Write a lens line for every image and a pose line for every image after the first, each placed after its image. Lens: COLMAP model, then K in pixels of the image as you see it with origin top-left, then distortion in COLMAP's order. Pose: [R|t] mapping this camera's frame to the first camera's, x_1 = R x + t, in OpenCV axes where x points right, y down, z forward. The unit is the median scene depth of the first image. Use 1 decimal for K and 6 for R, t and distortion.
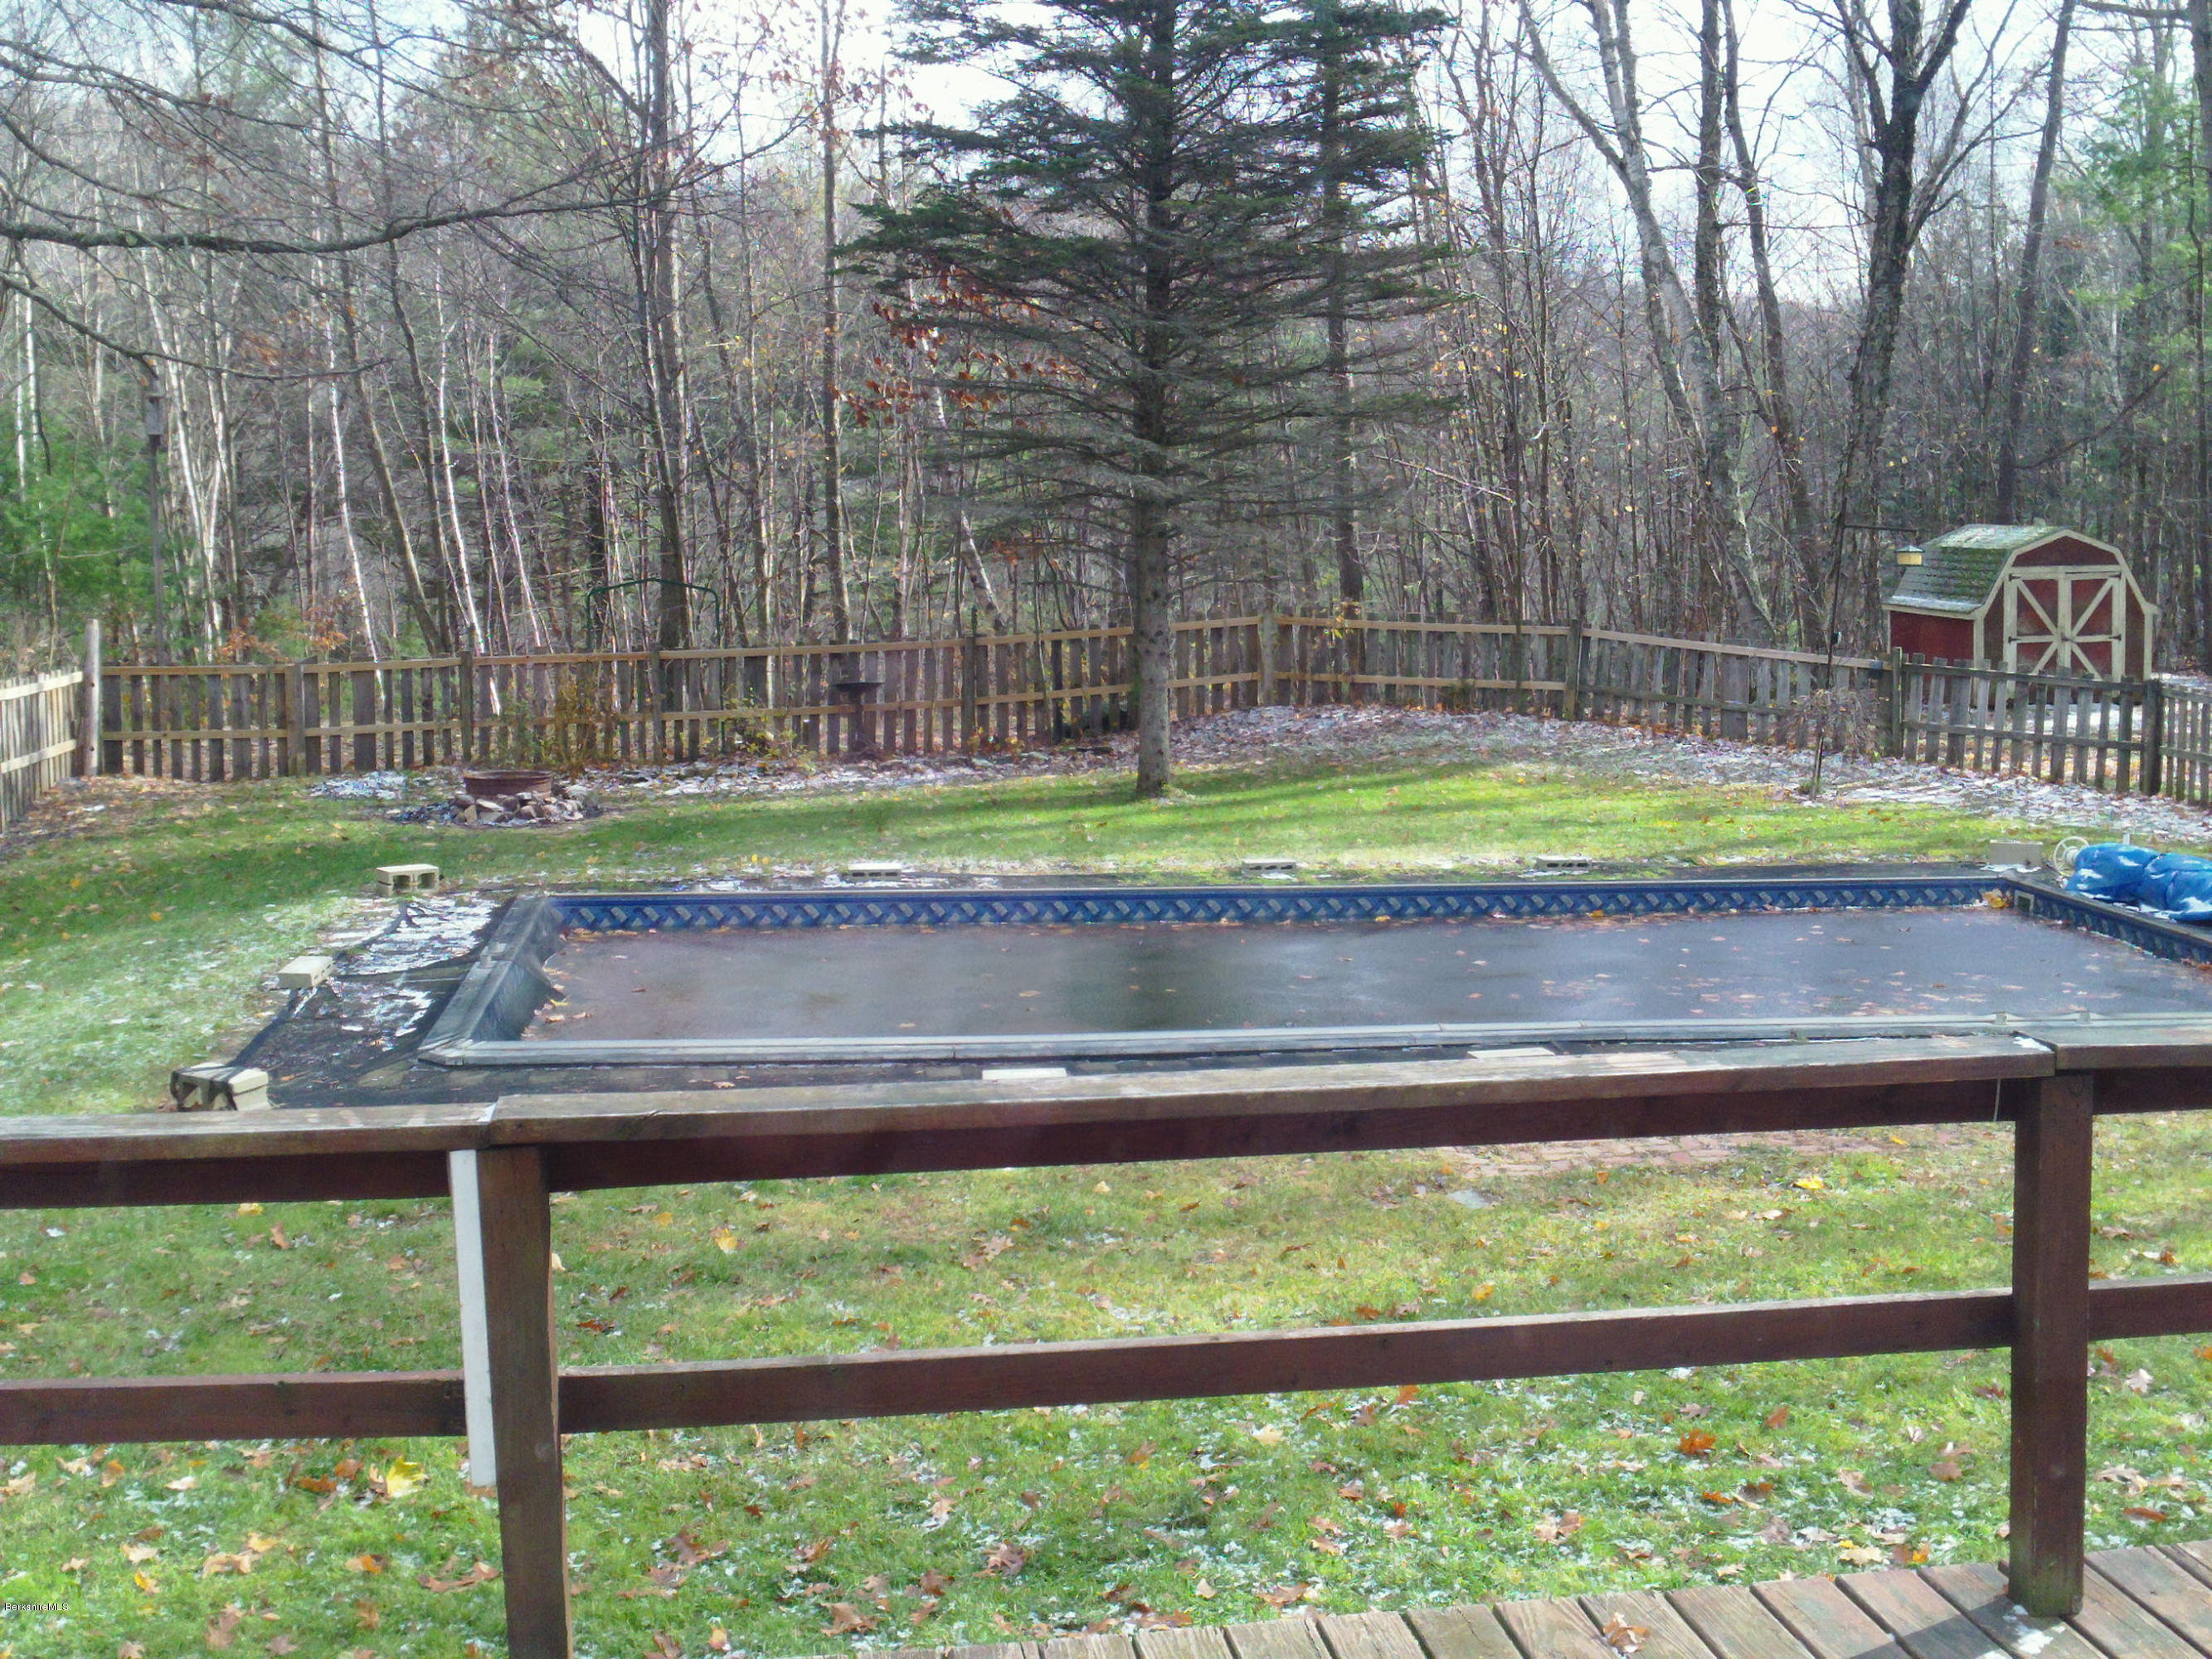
lens RADIAL K [[2403.3, 0, 1024.9], [0, 2403.3, 830.4], [0, 0, 1]] dist [-0.012993, 0.009391]
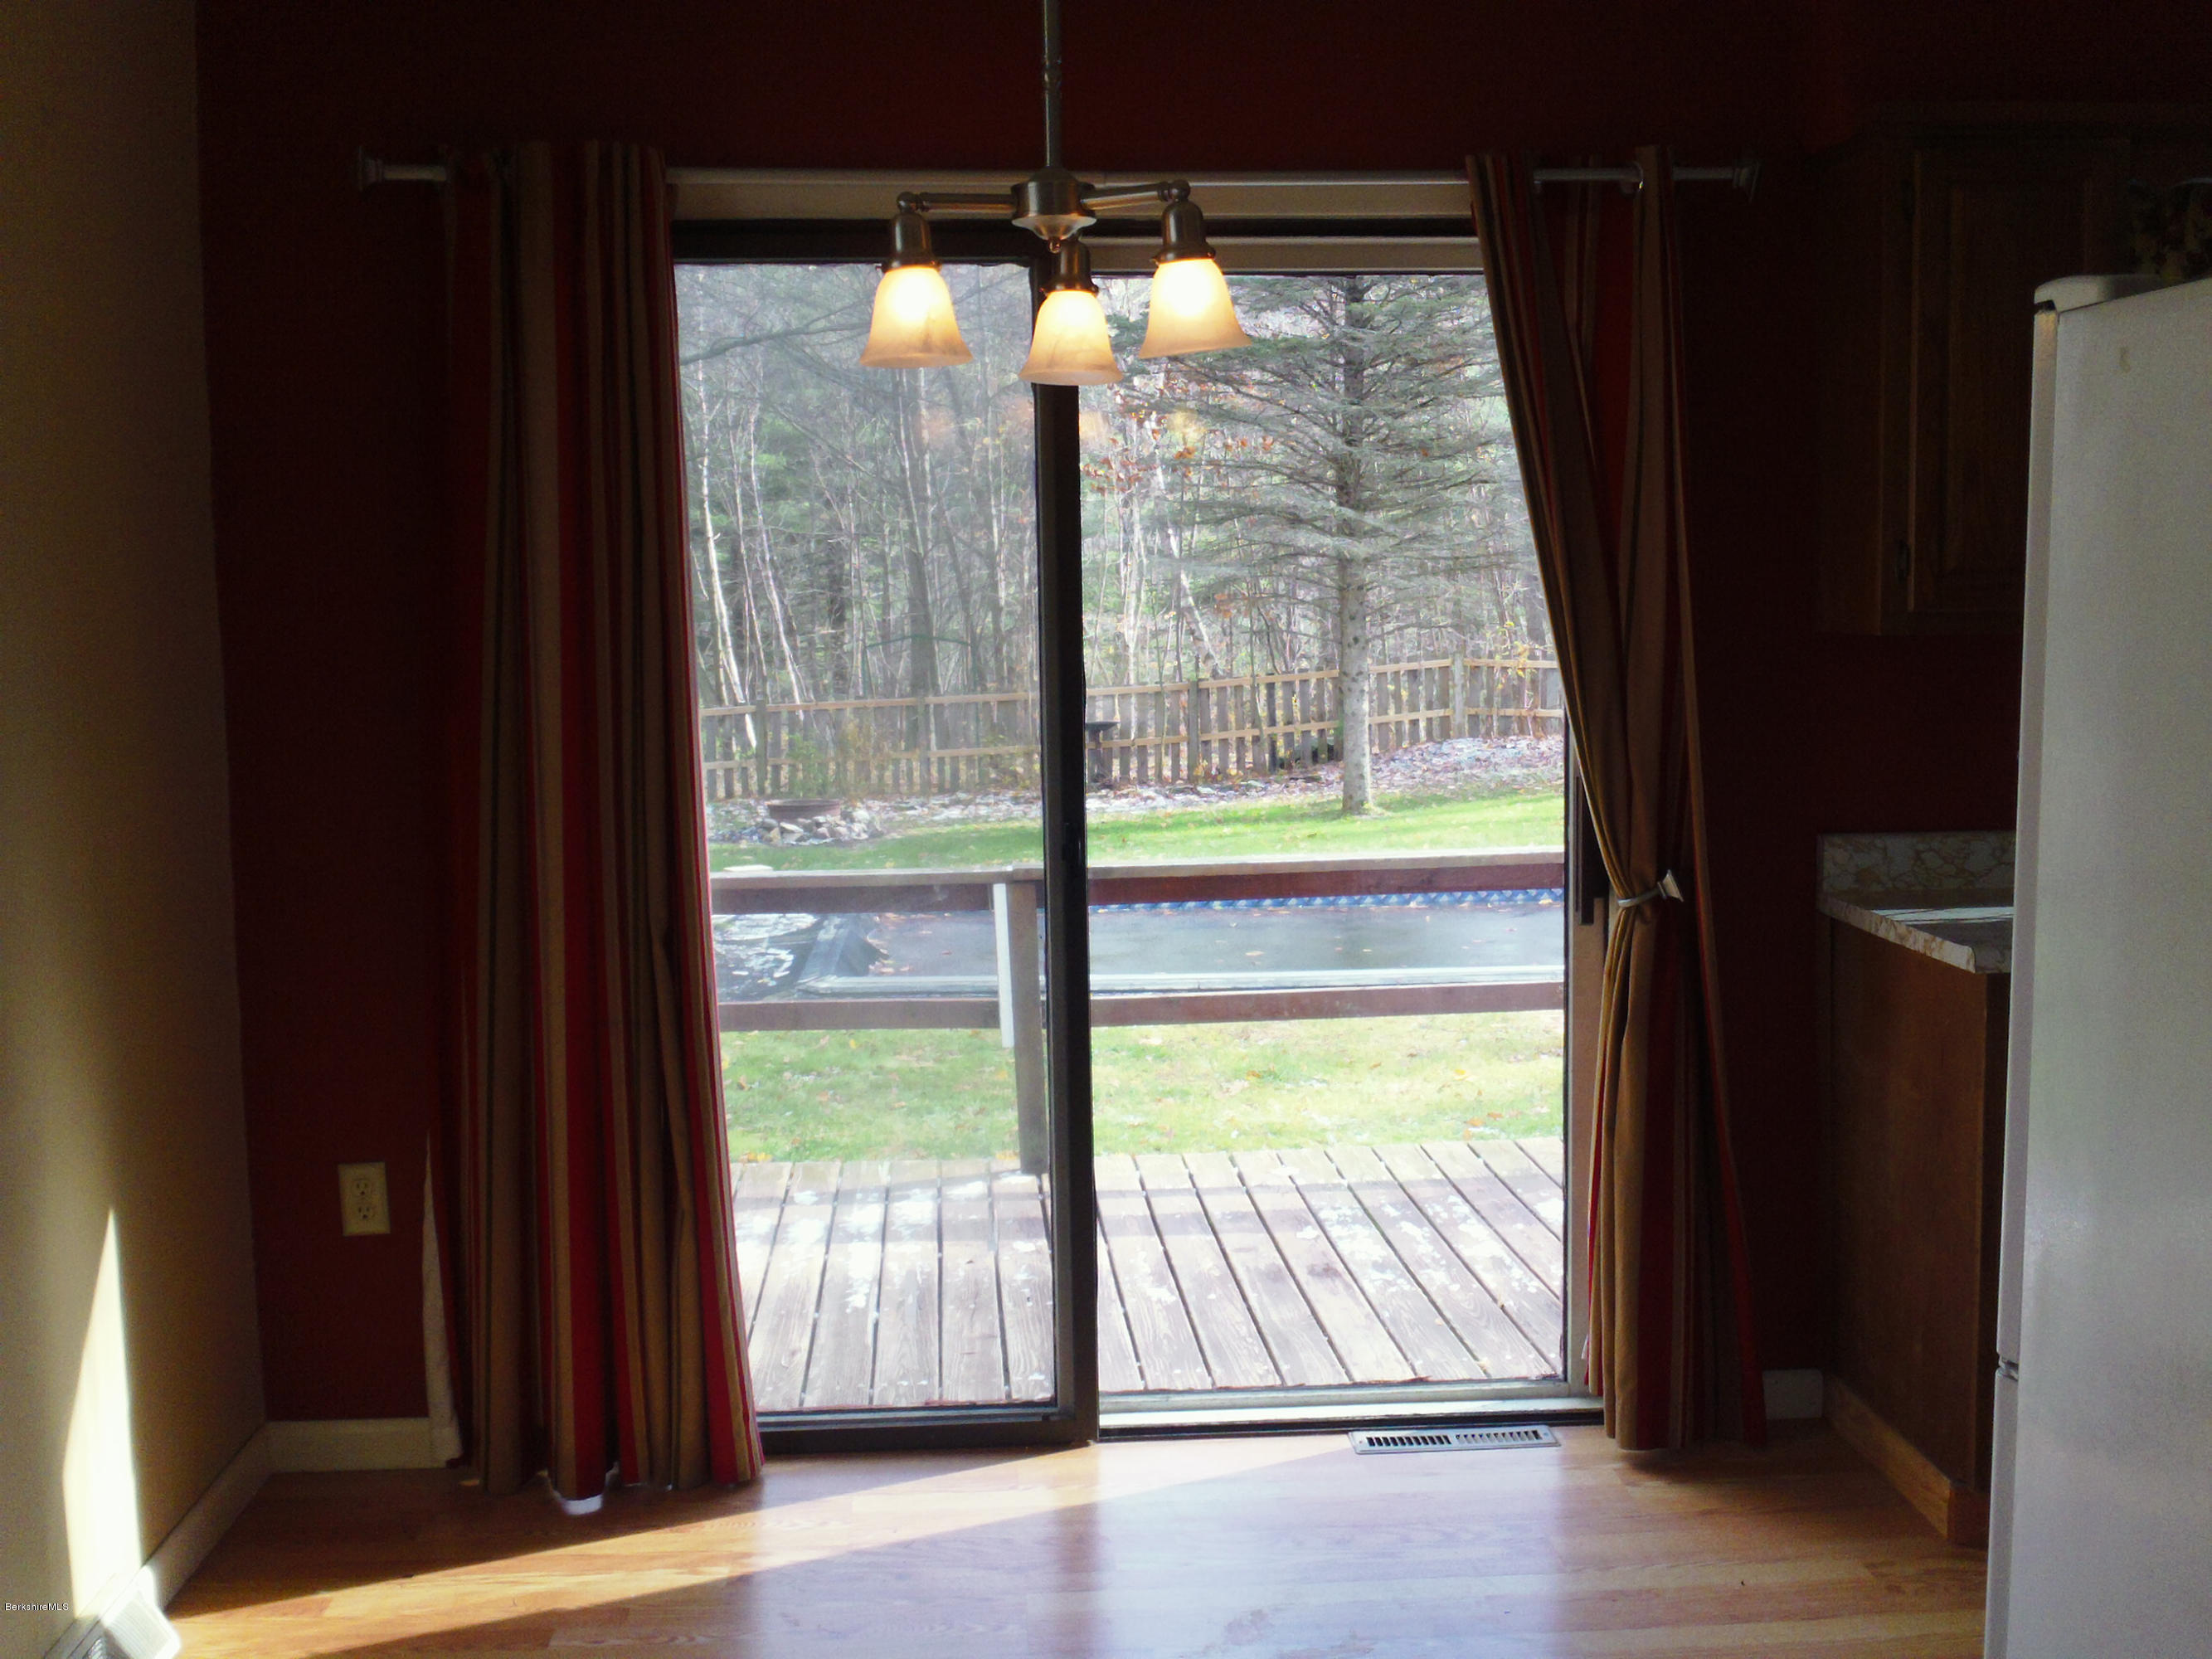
lens RADIAL K [[2448.4, 0, 1106.0], [0, 2448.4, 829.5], [0, 0, 1]] dist [-0.025909, 0.023625]
pose [[0.998473, -0.013660, -0.053529, -0.003522], [0.012271, 0.999582, -0.026186, 0.020210], [0.053865, 0.025490, 0.998223, -0.161267]]
